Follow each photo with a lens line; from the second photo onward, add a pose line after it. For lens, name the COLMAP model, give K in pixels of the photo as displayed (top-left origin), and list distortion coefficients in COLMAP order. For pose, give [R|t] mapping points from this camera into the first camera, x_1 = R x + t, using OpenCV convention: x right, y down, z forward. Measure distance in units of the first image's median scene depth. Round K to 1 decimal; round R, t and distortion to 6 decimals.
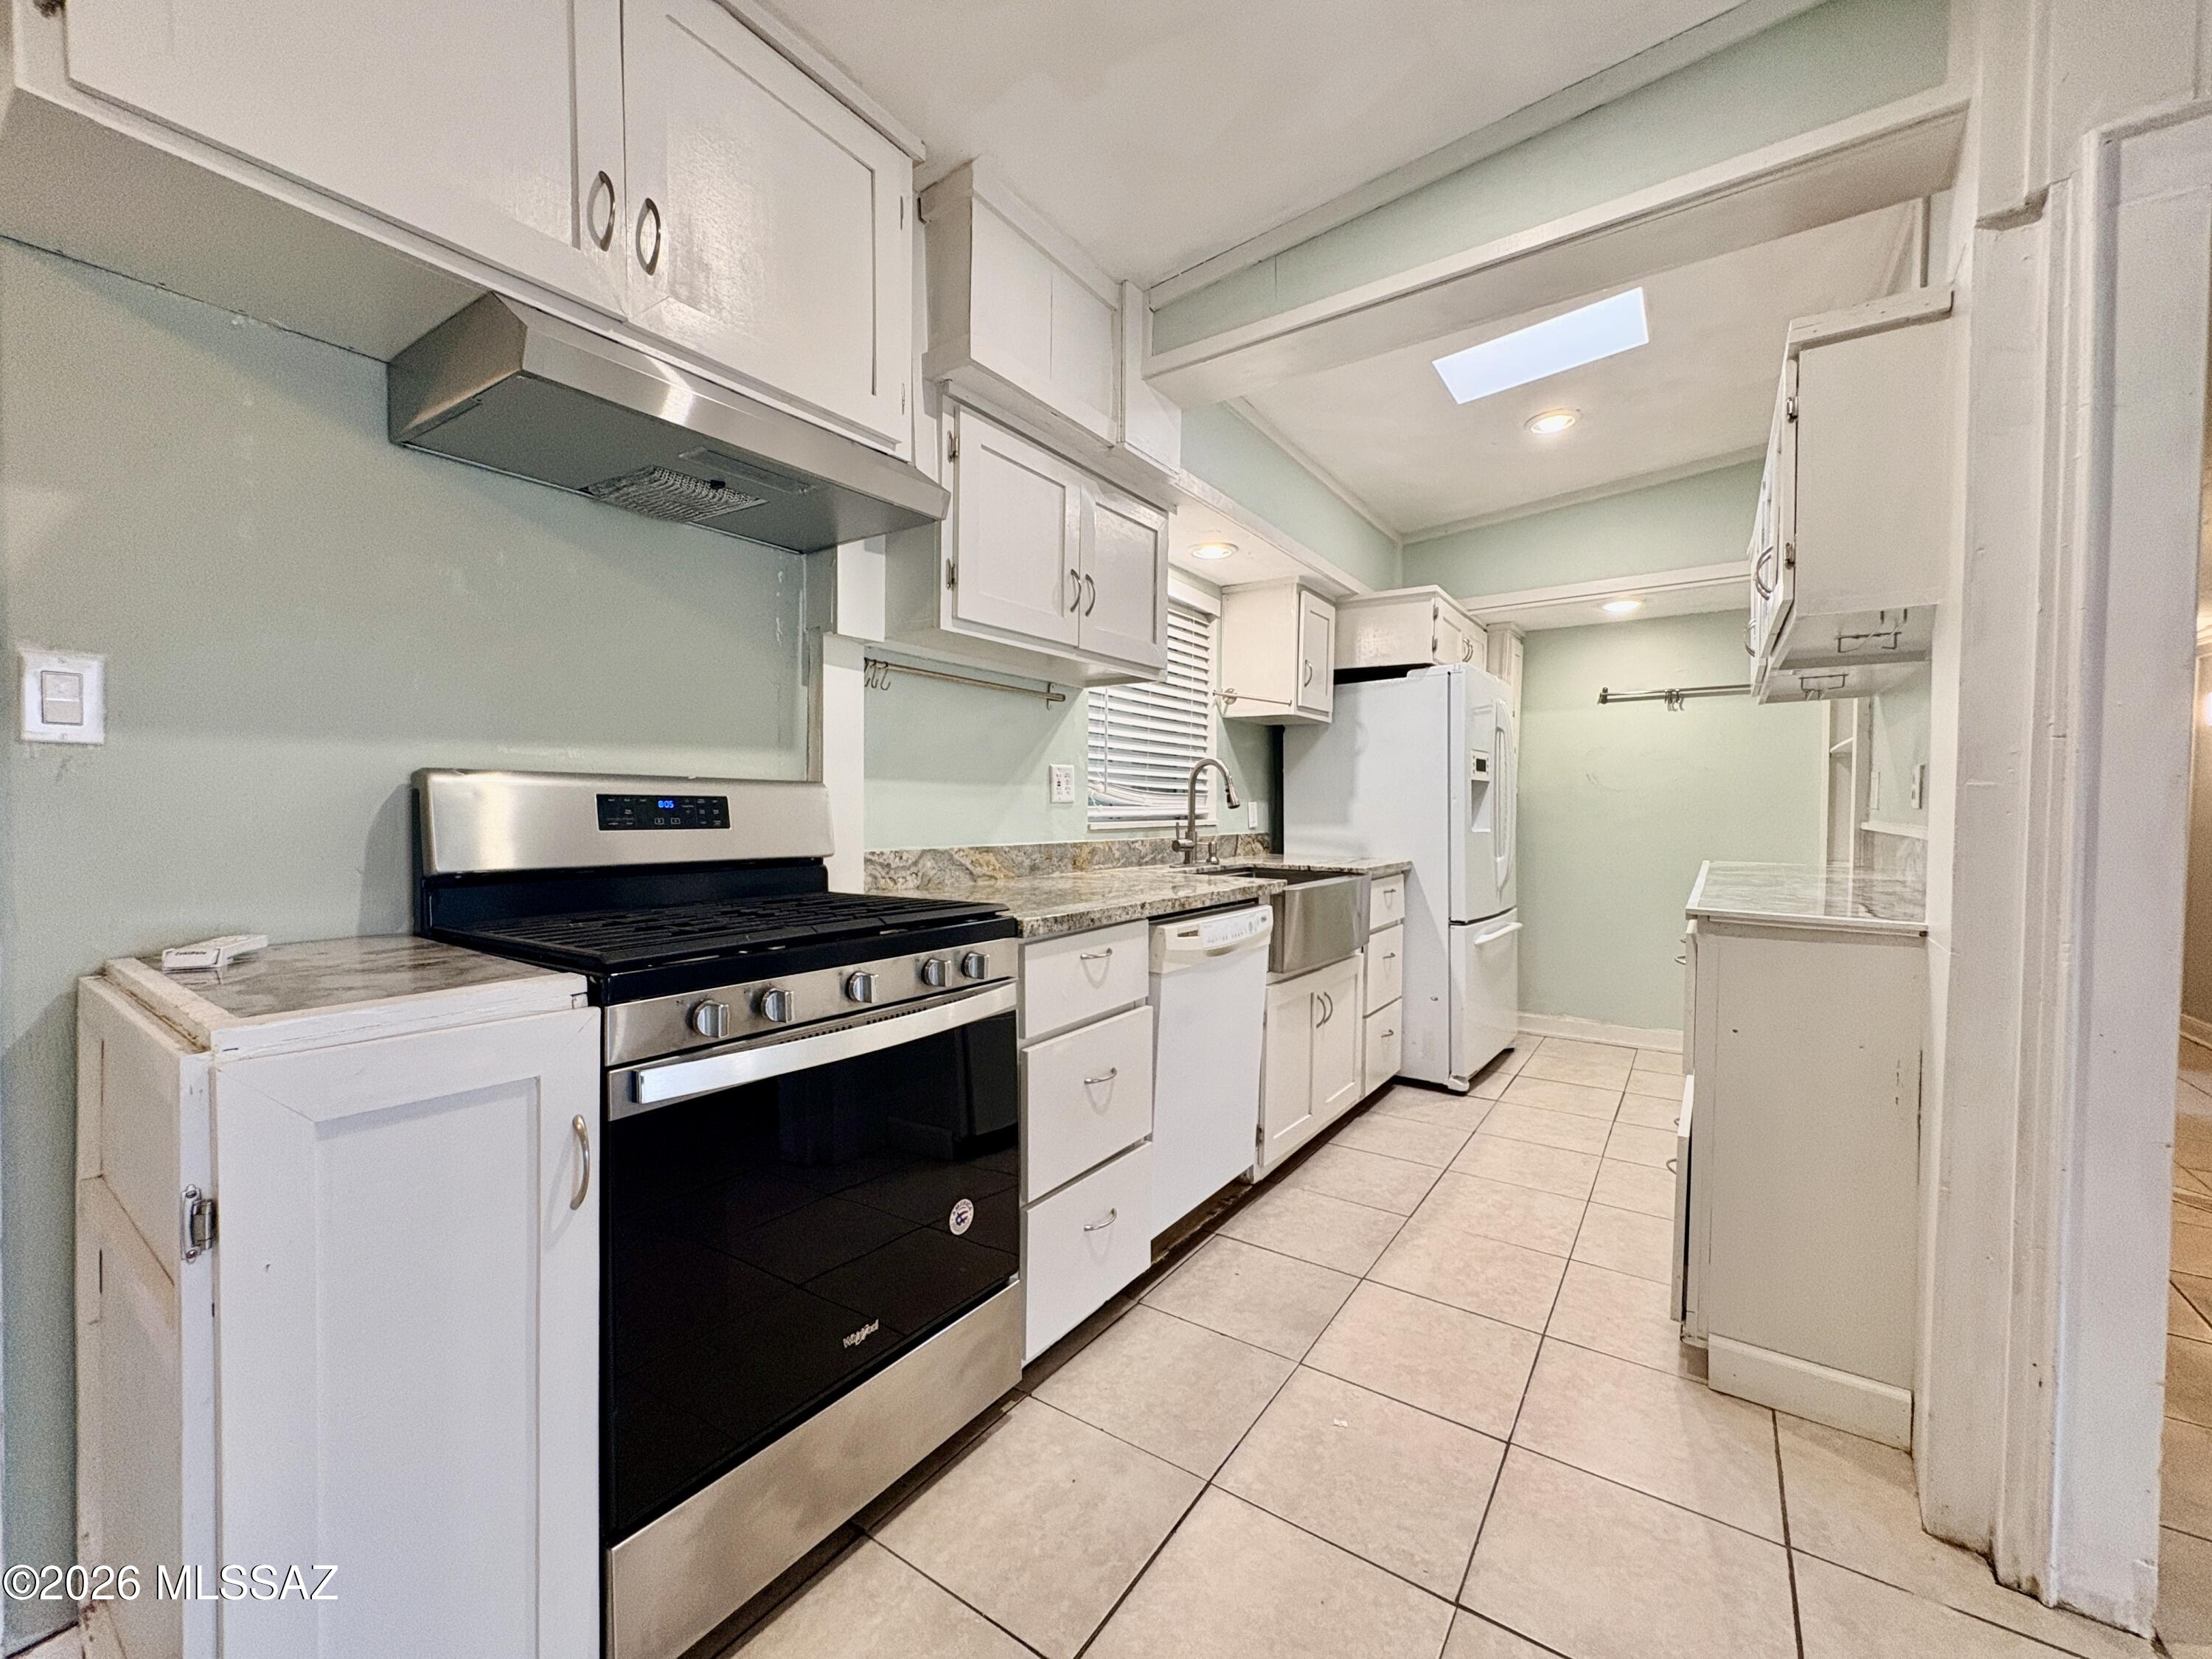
lens RADIAL K [[879.4, 0, 1107.1], [0, 879.4, 829.3], [0, 0, 1]] dist [0.000416, 0.000429]
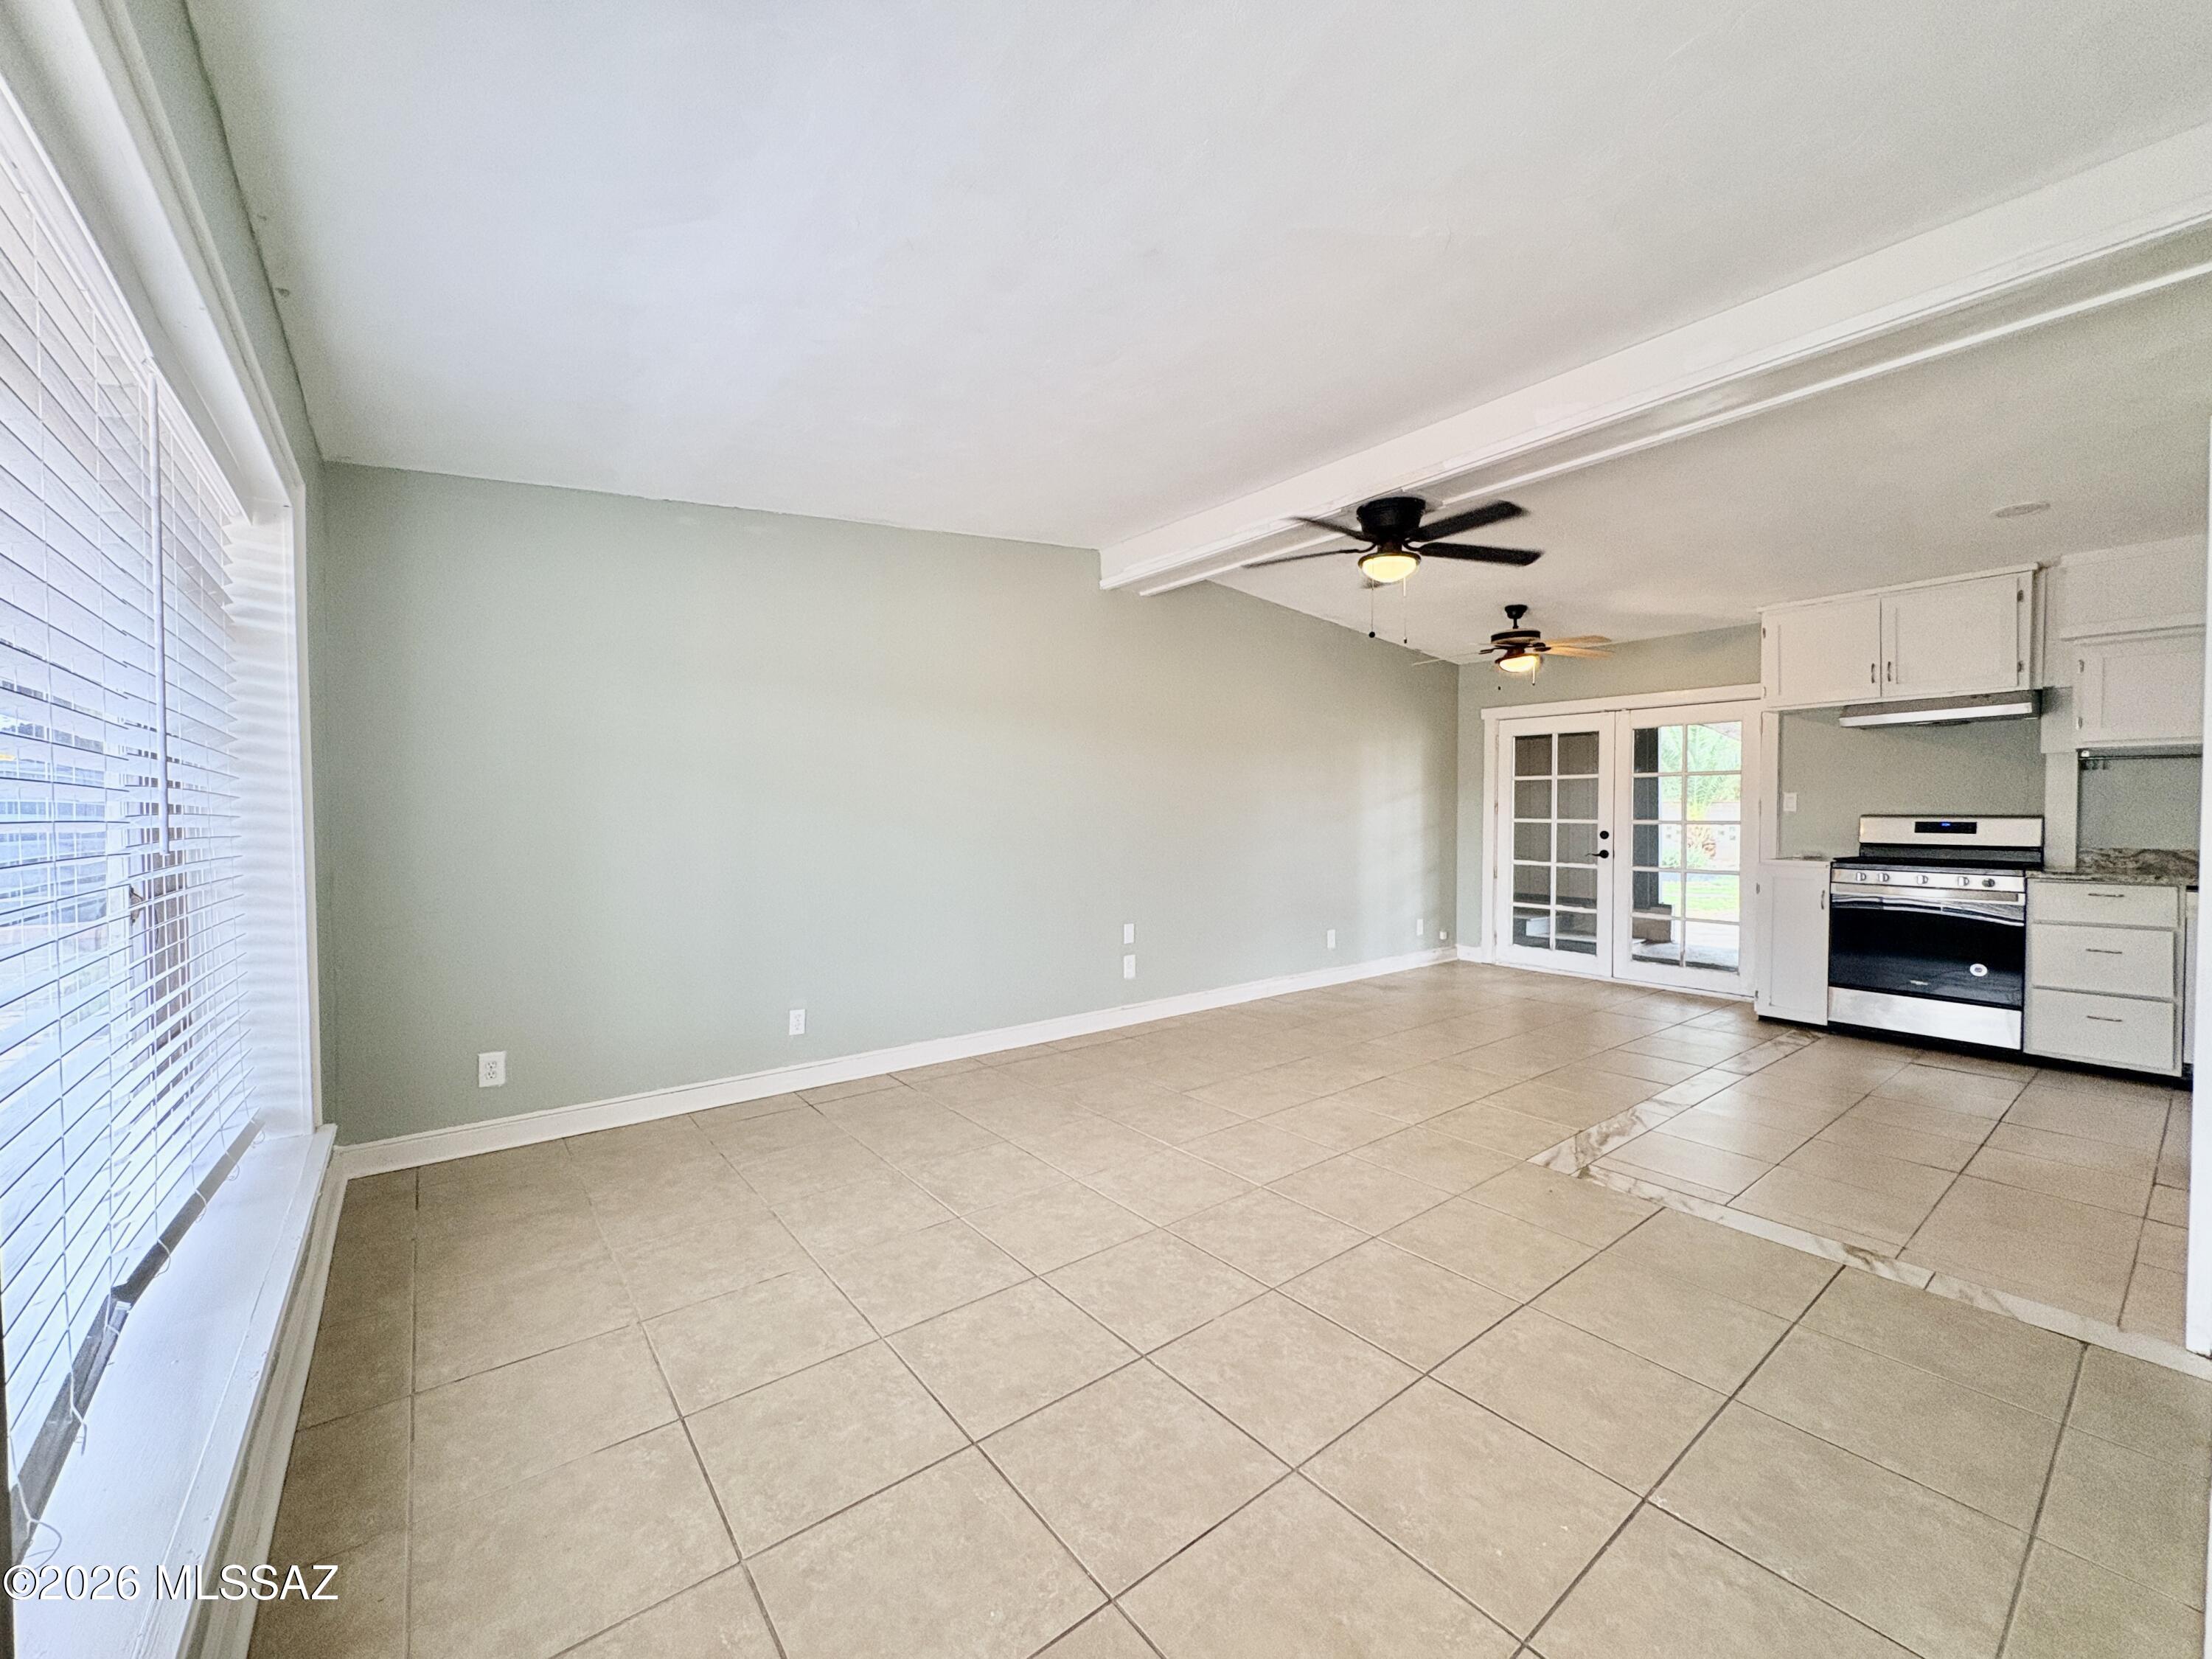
lens RADIAL K [[879.4, 0, 1108.8], [0, 879.4, 827.4], [0, 0, 1]] dist [0.000416, 0.000429]
pose [[-0.298823, 0.012737, -0.954224, 1.948429], [-0.024620, 0.999475, 0.021051, -0.007729], [0.953991, 0.029784, -0.298352, -0.491099]]
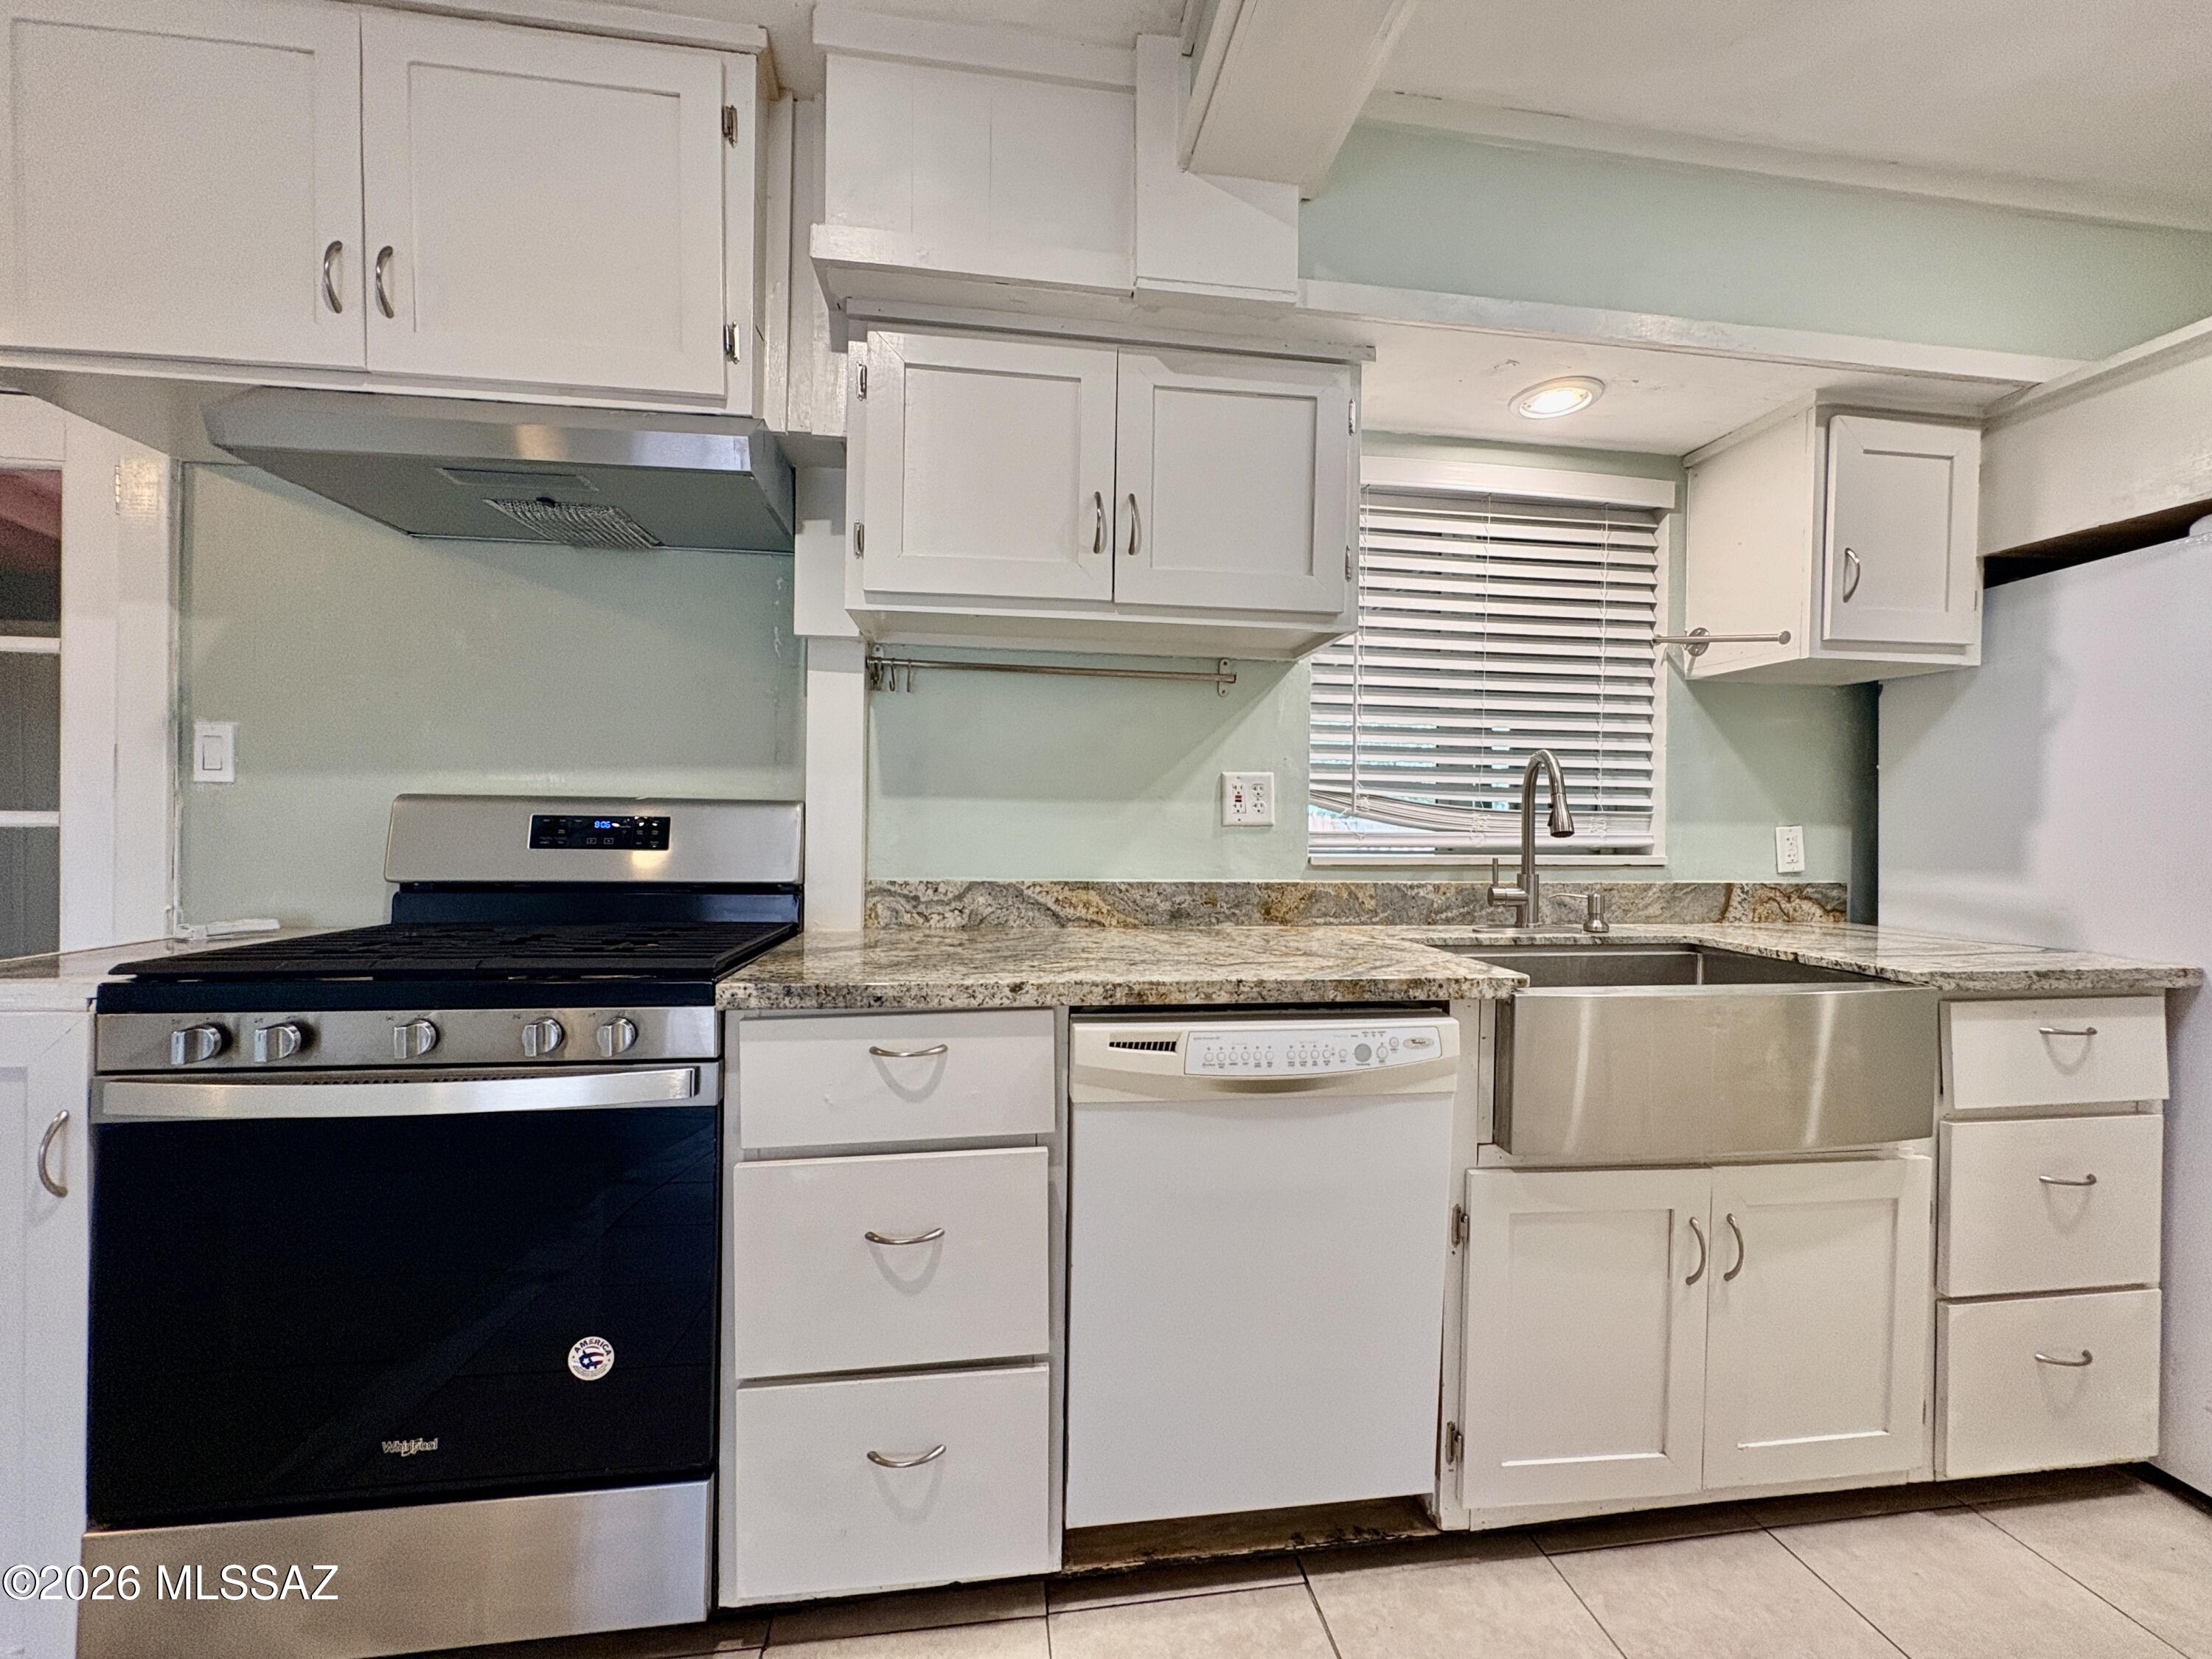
lens RADIAL K [[879.4, 0, 1107.2], [0, 879.4, 827.9], [0, 0, 1]] dist [0.000416, 0.000429]
pose [[0.683000, 0.007489, -0.730380, 0.405215], [-0.026339, 0.999550, -0.014381, -0.015933], [0.729943, 0.029060, 0.682890, 0.451146]]
